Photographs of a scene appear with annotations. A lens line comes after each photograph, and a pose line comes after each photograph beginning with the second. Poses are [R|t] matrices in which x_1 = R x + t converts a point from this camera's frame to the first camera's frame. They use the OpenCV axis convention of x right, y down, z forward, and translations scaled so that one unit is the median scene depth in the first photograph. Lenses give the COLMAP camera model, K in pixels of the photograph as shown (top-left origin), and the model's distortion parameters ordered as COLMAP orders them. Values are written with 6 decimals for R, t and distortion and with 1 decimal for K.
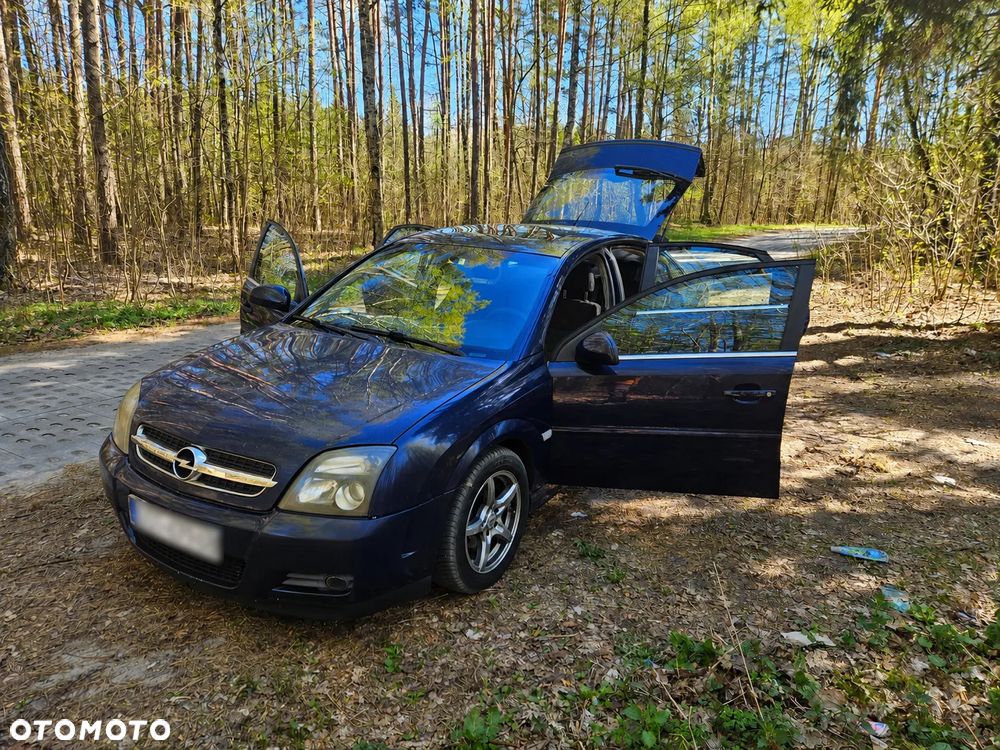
lens RADIAL K [[707.9, 0, 493.2], [0, 707.9, 378.0], [0, 0, 1]] dist [0.082060, -0.070879]
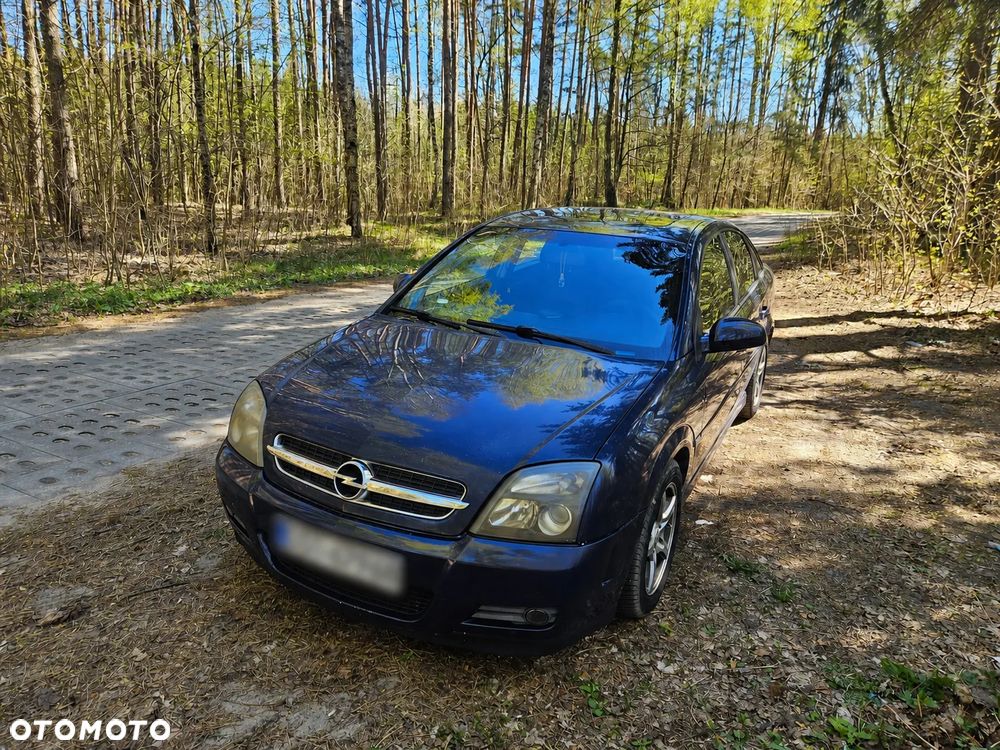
lens RADIAL K [[711.6, 0, 480.8], [0, 711.6, 377.9], [0, 0, 1]] dist [0.077517, -0.068328]
pose [[0.998057, 0.000502, 0.062307, -0.311830], [-0.002125, 0.999660, 0.025992, -0.029797], [-0.062273, -0.026074, 0.997719, 0.110243]]
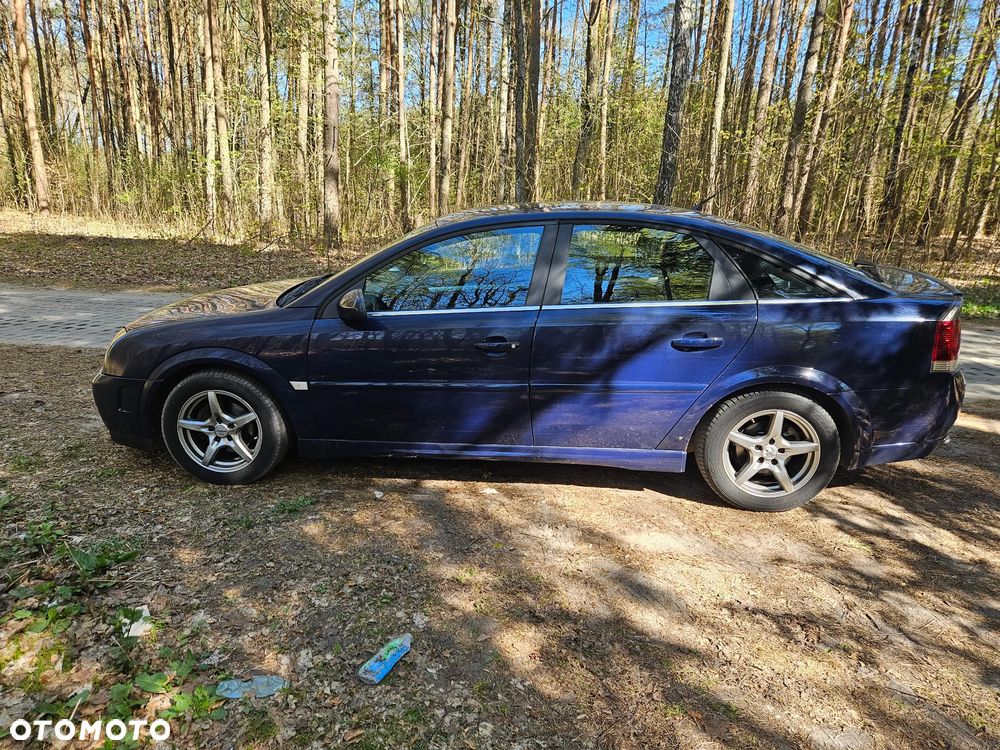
lens RADIAL K [[711.6, 0, 480.8], [0, 711.6, 377.9], [0, 0, 1]] dist [0.077517, -0.068328]
pose [[0.435424, 0.229117, -0.870581, 1.308473], [-0.233810, 0.962666, 0.136410, -0.161338], [0.869333, 0.144155, 0.472737, 0.865055]]
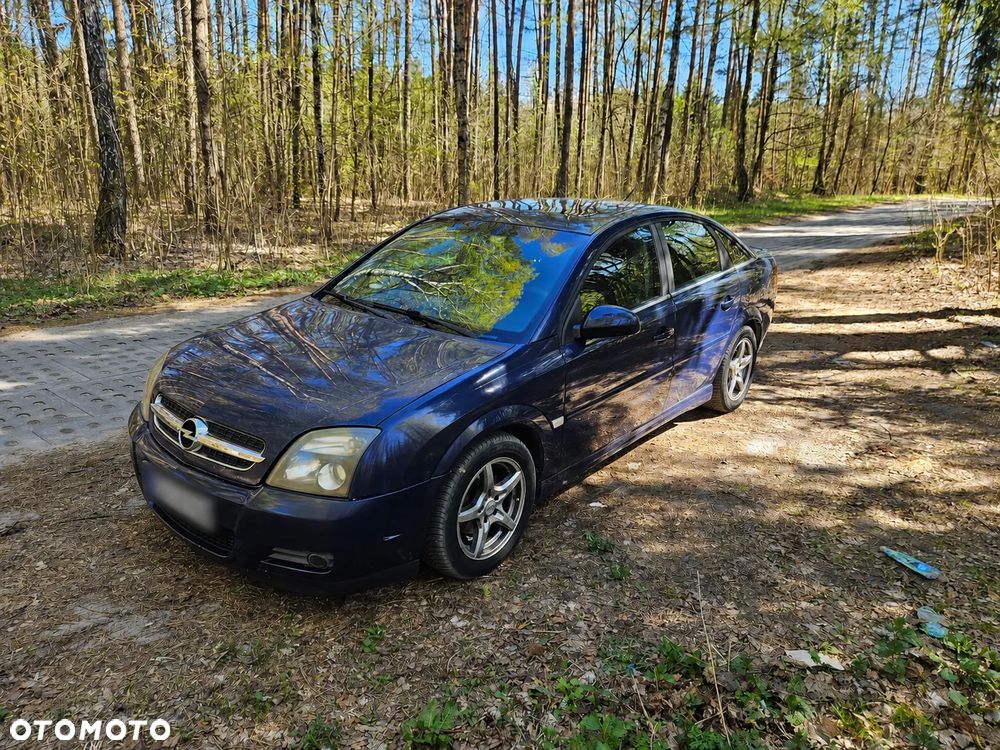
lens RADIAL K [[711.6, 0, 480.8], [0, 711.6, 377.9], [0, 0, 1]] dist [0.077517, -0.068328]
pose [[0.988561, 0.040257, -0.145348, 0.131189], [-0.034598, 0.998550, 0.041252, -0.019265], [0.146798, -0.035752, 0.988520, 0.035792]]
